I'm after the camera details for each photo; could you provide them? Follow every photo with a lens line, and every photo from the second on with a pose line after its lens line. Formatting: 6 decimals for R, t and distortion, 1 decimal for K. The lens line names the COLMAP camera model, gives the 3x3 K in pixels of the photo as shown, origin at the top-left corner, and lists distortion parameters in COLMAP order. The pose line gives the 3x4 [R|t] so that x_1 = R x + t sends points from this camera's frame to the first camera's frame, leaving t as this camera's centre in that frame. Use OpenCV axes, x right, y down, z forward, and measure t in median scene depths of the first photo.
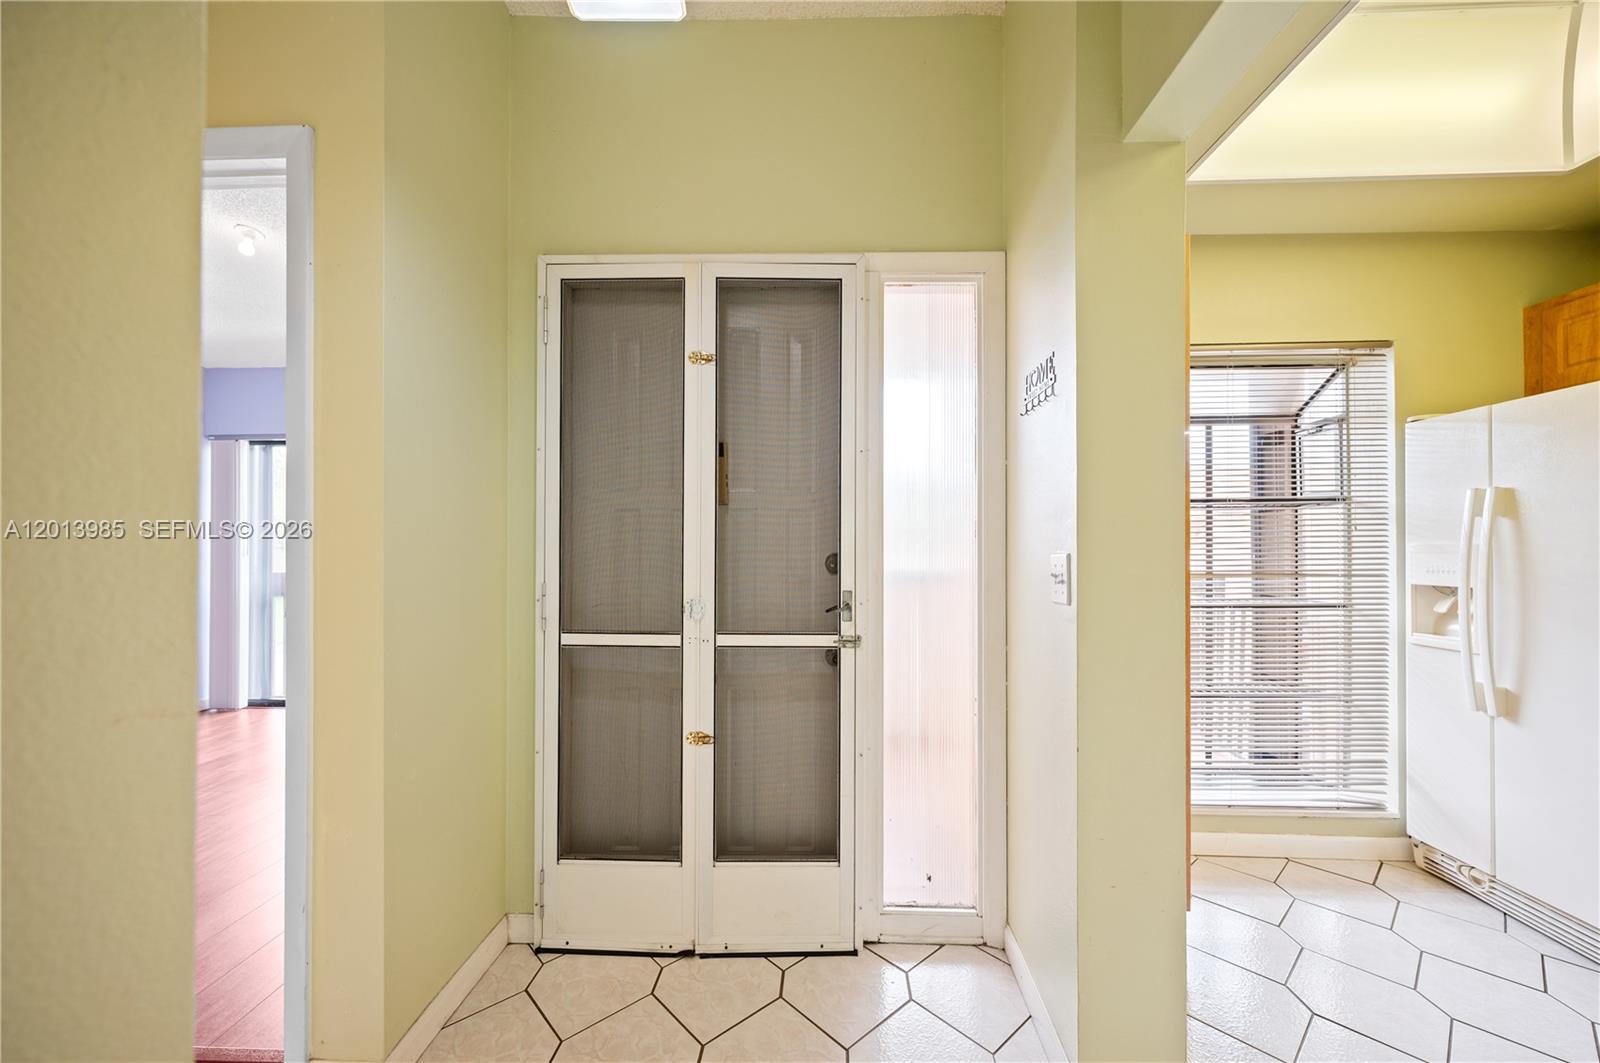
lens RADIAL K [[641.0, 0, 800.2], [0, 641.0, 540.9], [0, 0, 1]] dist [-0.001768, -0.000062]
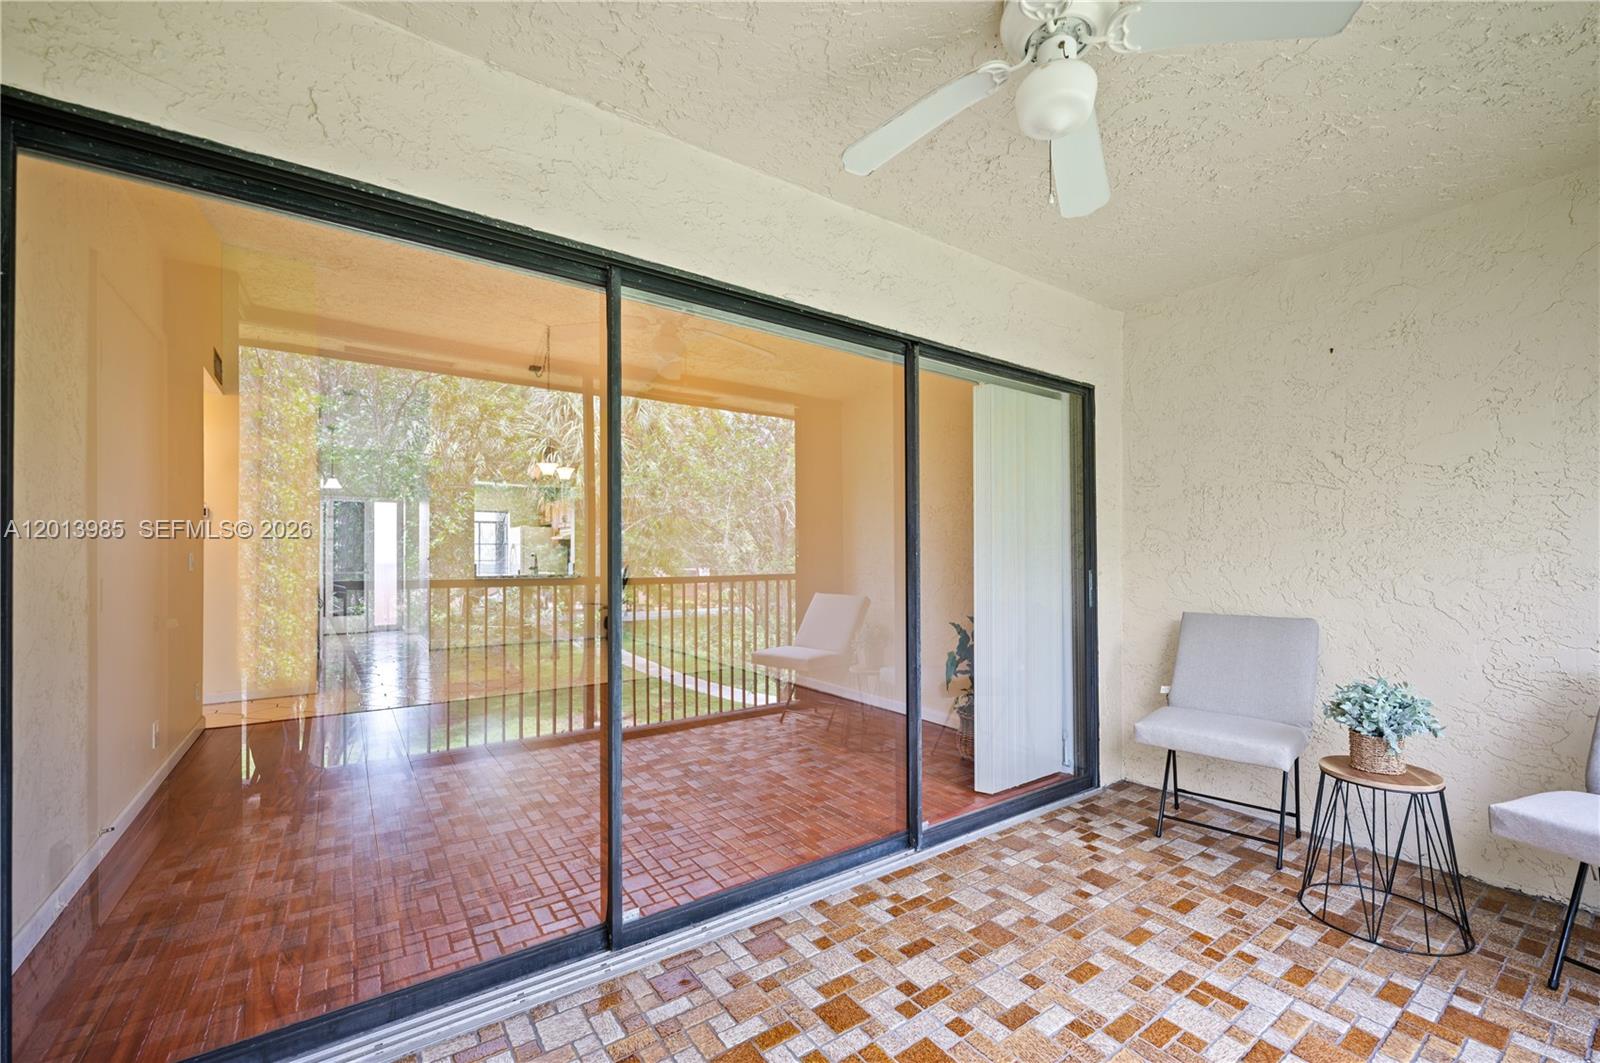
lens RADIAL K [[621.9, 0, 805.2], [0, 621.9, 558.2], [0, 0, 1]] dist [-0.000754, -0.000057]
pose [[0.772195, -0.001573, 0.635384, -0.370098], [-0.004318, 0.999961, 0.007724, -0.009712], [-0.635371, -0.008708, 0.772158, -5.011213]]
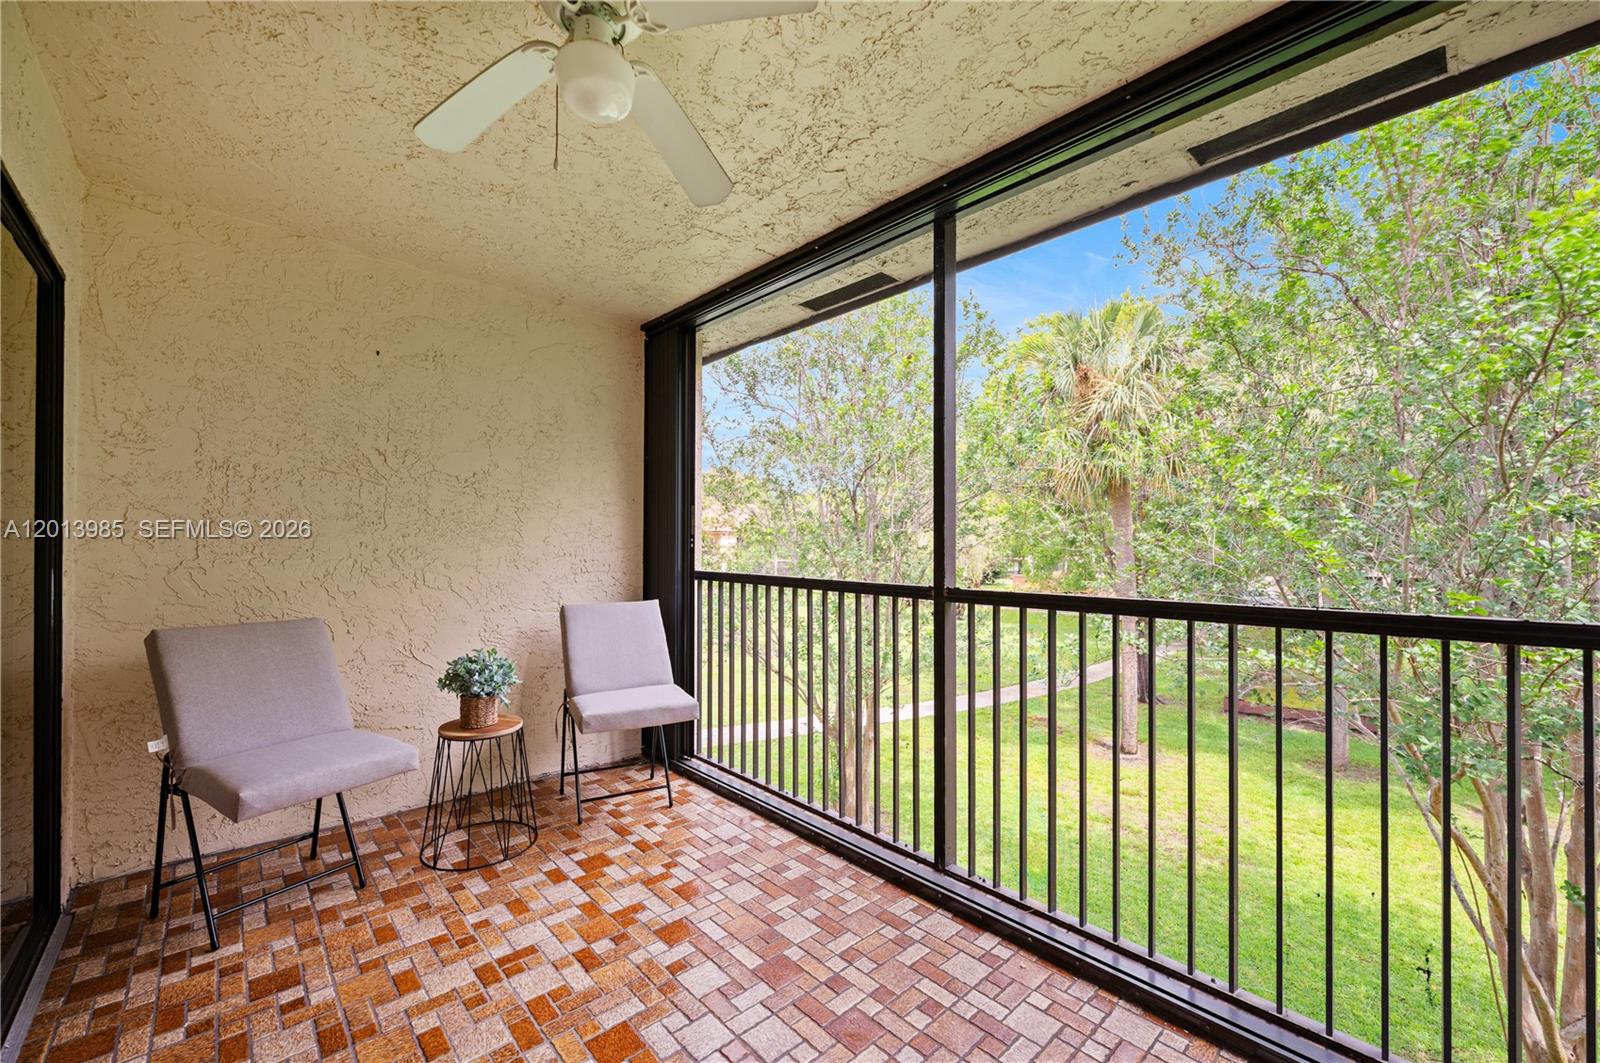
lens RADIAL K [[641.8, 0, 812.3], [0, 641.8, 545.1], [0, 0, 1]] dist [-0.000745, -0.000088]
pose [[-0.717118, -0.000894, 0.696951, -0.368332], [-0.011477, 0.999879, -0.010527, -0.010569], [-0.696857, -0.015548, -0.717041, -4.685341]]
